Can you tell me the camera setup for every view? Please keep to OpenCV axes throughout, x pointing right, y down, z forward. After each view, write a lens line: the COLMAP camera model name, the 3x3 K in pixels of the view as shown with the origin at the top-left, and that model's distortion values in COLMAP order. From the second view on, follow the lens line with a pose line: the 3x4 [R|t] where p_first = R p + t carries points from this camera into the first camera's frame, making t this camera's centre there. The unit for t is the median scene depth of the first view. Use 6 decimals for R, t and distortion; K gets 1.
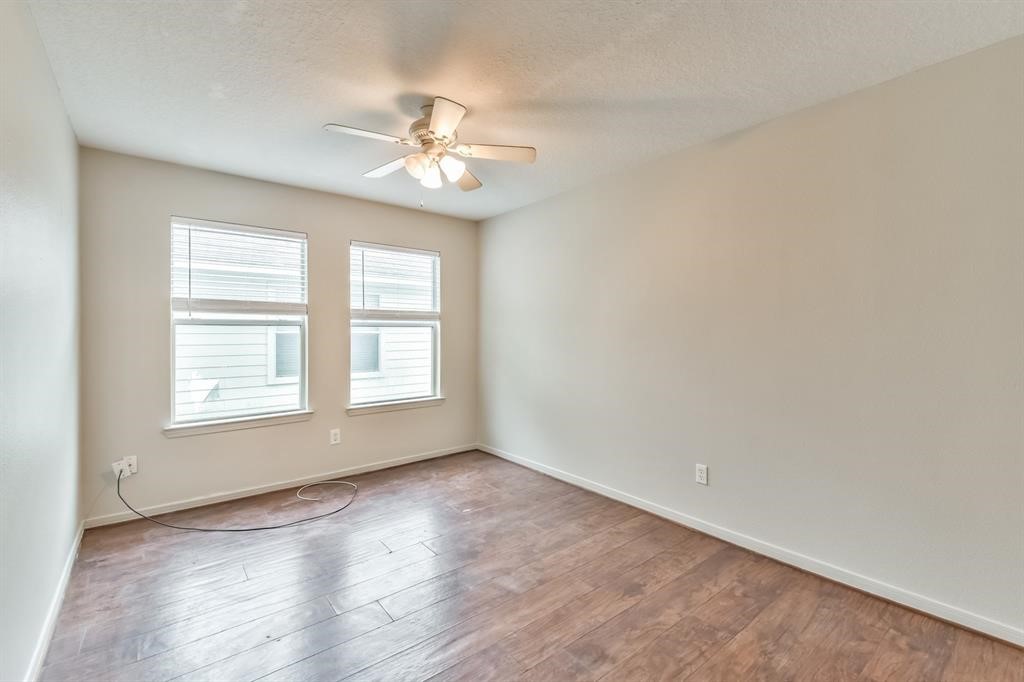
lens RADIAL K [[449.0, 0, 516.0], [0, 449.0, 330.1], [0, 0, 1]] dist [0.034464, -0.020018]
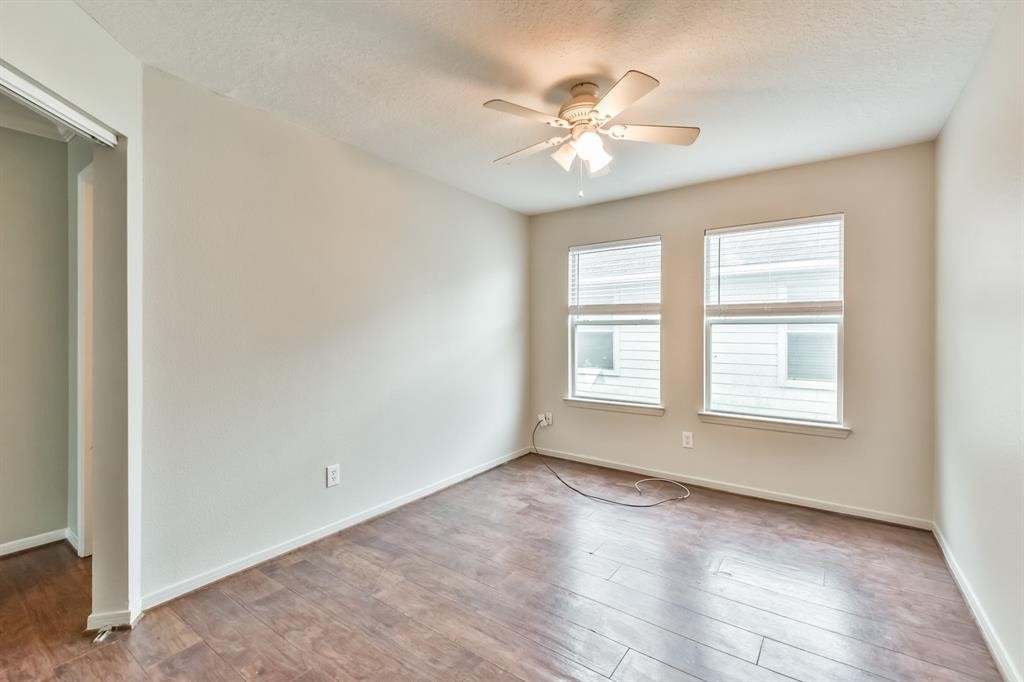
lens RADIAL K [[449.0, 0, 516.0], [0, 449.0, 330.1], [0, 0, 1]] dist [0.034464, -0.020018]
pose [[0.244884, -0.002834, -0.969548, 0.457189], [0.002867, 0.999993, -0.002199, 0.004784], [0.969548, -0.002241, 0.244890, 0.430488]]
